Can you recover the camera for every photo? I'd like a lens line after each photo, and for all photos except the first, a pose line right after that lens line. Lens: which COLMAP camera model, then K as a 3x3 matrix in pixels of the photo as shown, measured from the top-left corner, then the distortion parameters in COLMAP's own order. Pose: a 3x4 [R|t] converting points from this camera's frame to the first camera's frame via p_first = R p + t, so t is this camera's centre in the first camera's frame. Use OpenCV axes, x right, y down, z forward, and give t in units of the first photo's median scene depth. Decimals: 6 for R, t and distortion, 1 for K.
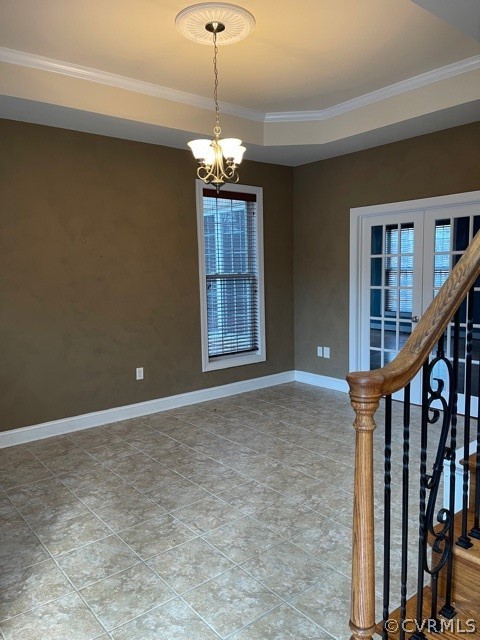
lens RADIAL K [[478.7, 0, 237.9], [0, 478.7, 319.3], [0, 0, 1]] dist [0.068465, -0.093039]
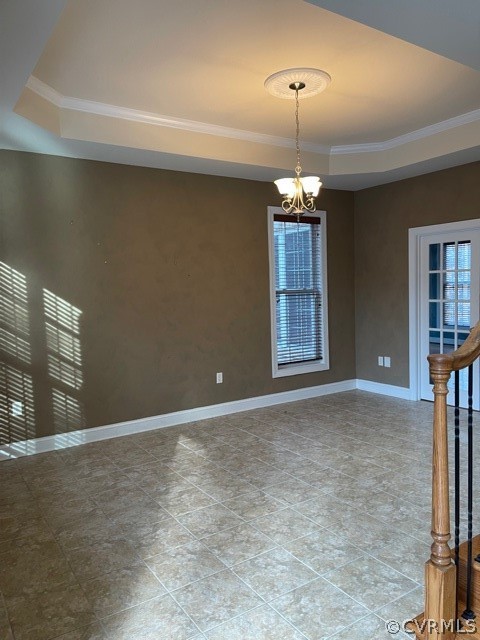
lens RADIAL K [[478.7, 0, 240.6], [0, 478.7, 320.1], [0, 0, 1]] dist [0.068465, -0.093039]
pose [[0.995650, -0.004001, -0.093089, -0.061099], [0.000874, 0.999435, -0.033614, 0.018094], [0.093171, 0.033386, 0.995090, -0.155411]]
